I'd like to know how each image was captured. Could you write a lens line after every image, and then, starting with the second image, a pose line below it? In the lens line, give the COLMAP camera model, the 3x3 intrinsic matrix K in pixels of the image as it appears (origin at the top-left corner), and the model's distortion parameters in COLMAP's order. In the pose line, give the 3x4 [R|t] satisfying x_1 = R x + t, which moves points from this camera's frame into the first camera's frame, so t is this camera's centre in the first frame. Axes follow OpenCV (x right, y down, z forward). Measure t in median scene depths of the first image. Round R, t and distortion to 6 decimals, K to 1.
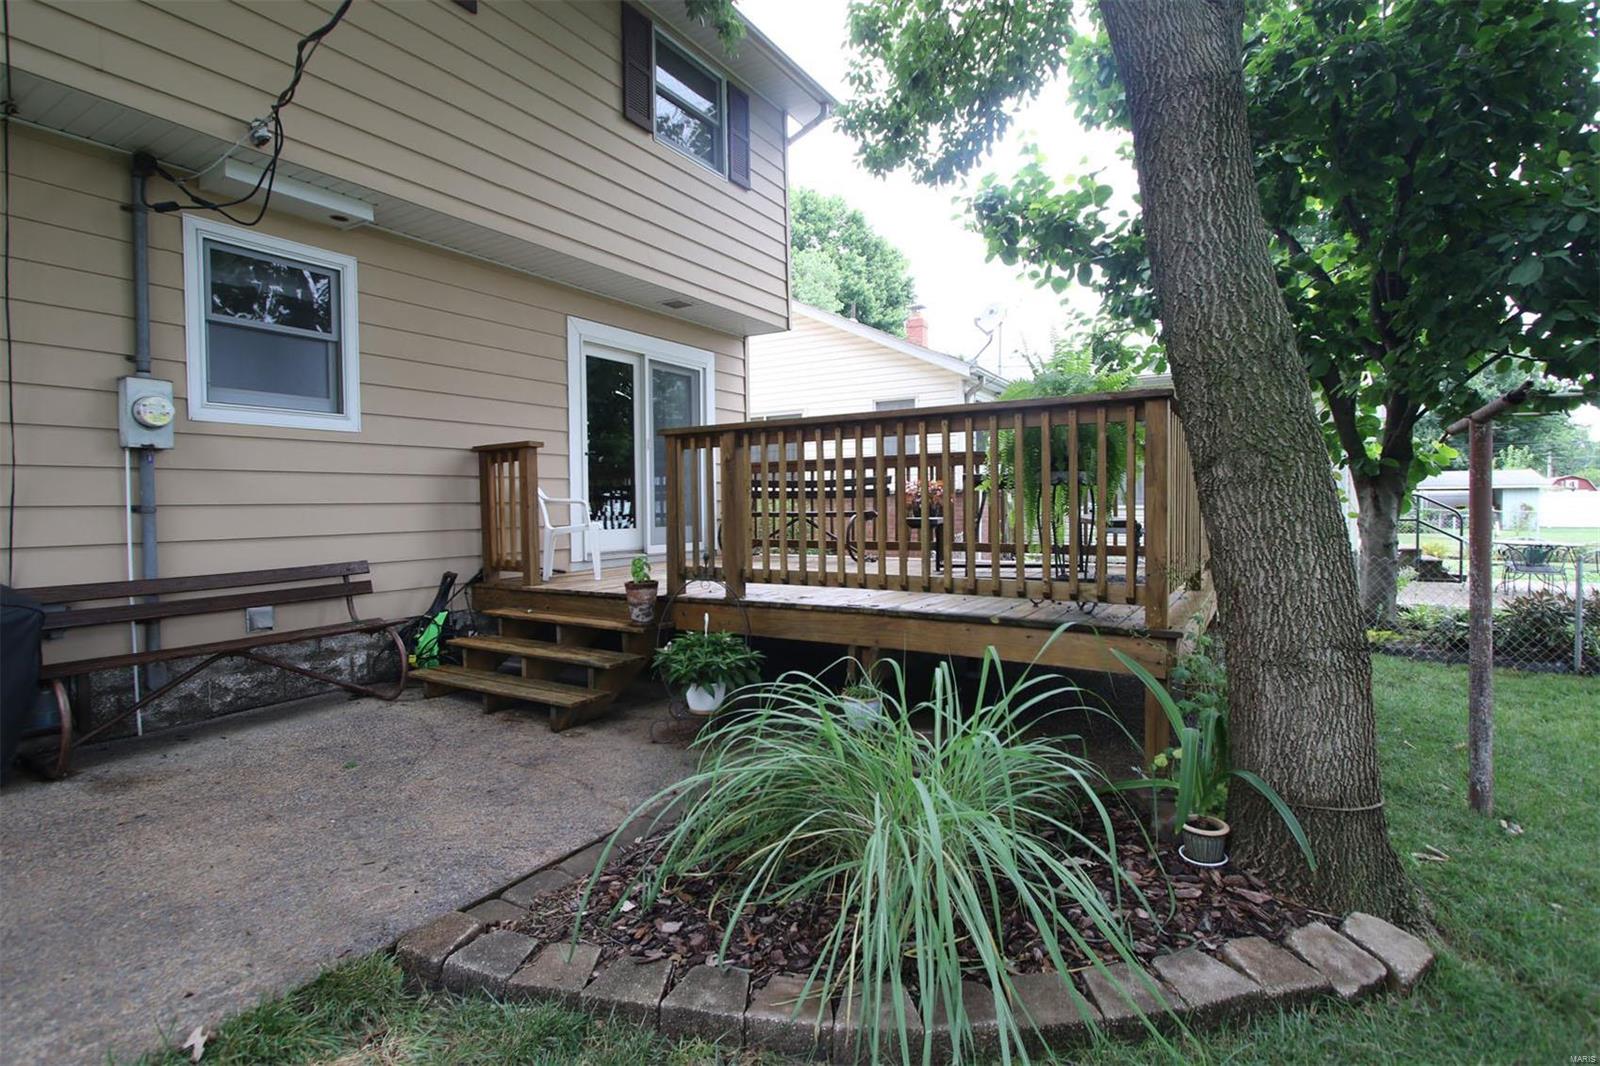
lens RADIAL K [[768.1, 0, 793.4], [0, 768.1, 523.9], [0, 0, 1]] dist [-0.006063, -0.000853]
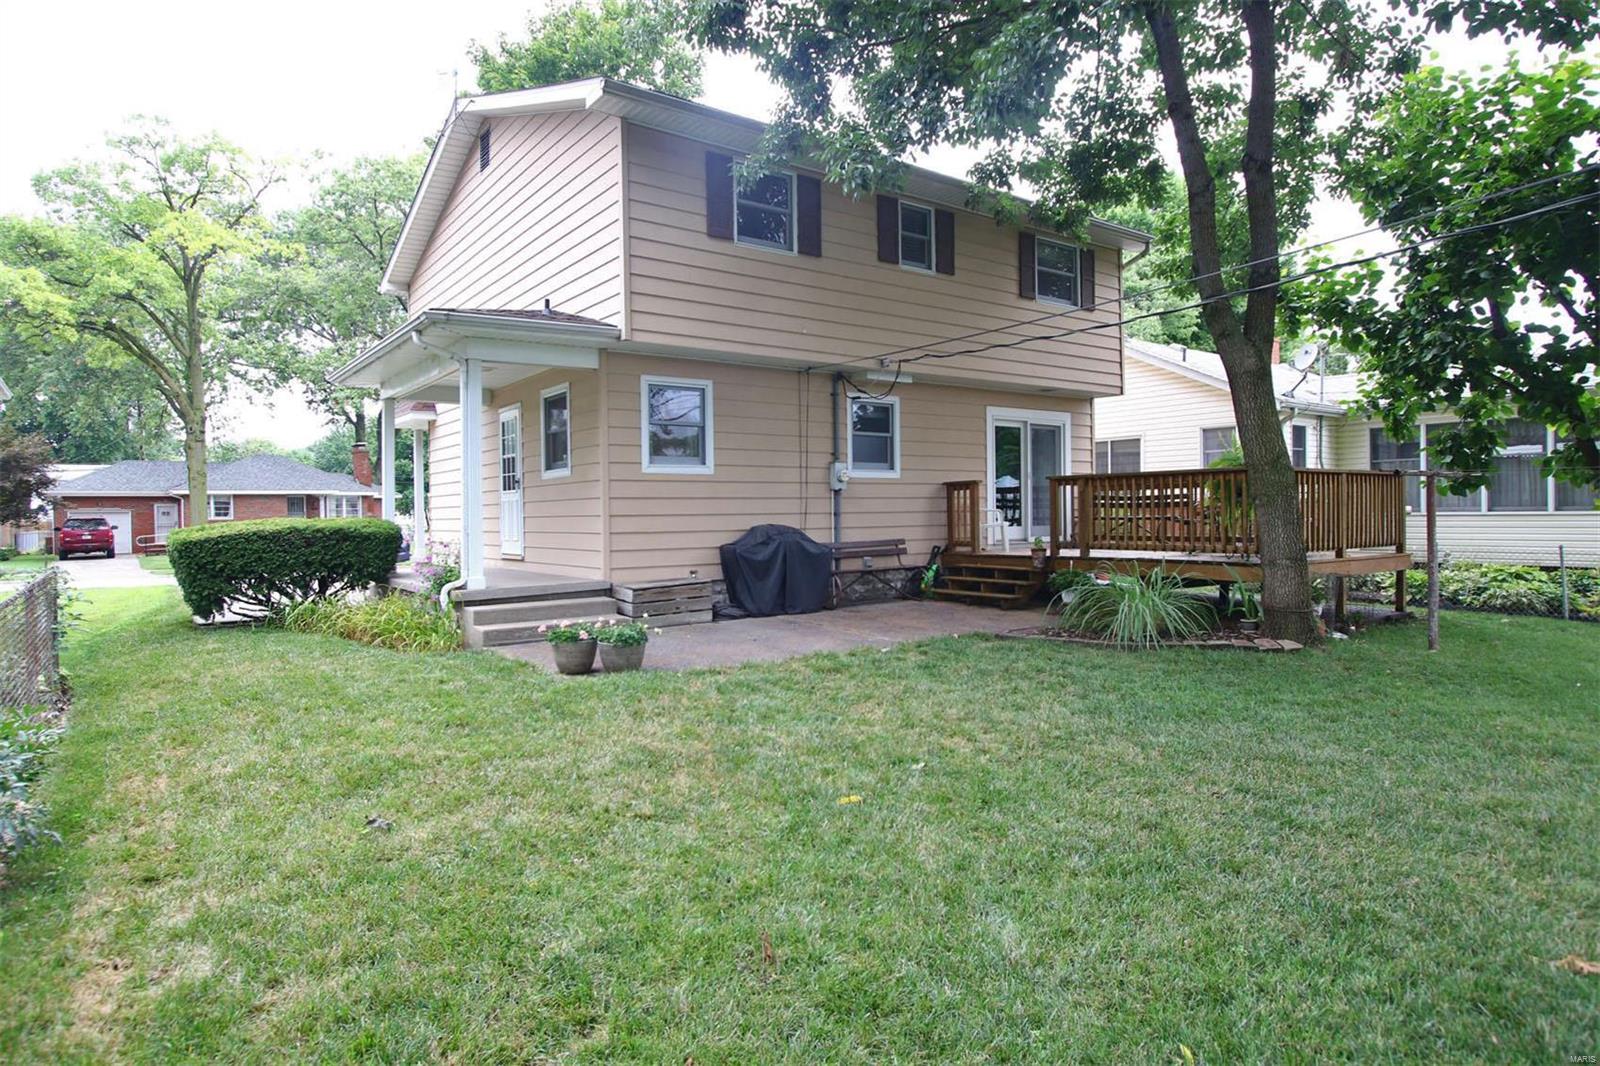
lens RADIAL K [[917.4, 0, 788.1], [0, 917.4, 518.8], [0, 0, 1]] dist [-0.001165, 0.000418]
pose [[0.925968, 0.003308, -0.377587, 0.096226], [-0.009649, 0.999842, -0.014904, 0.029999], [0.377478, 0.017444, 0.925854, -1.297787]]
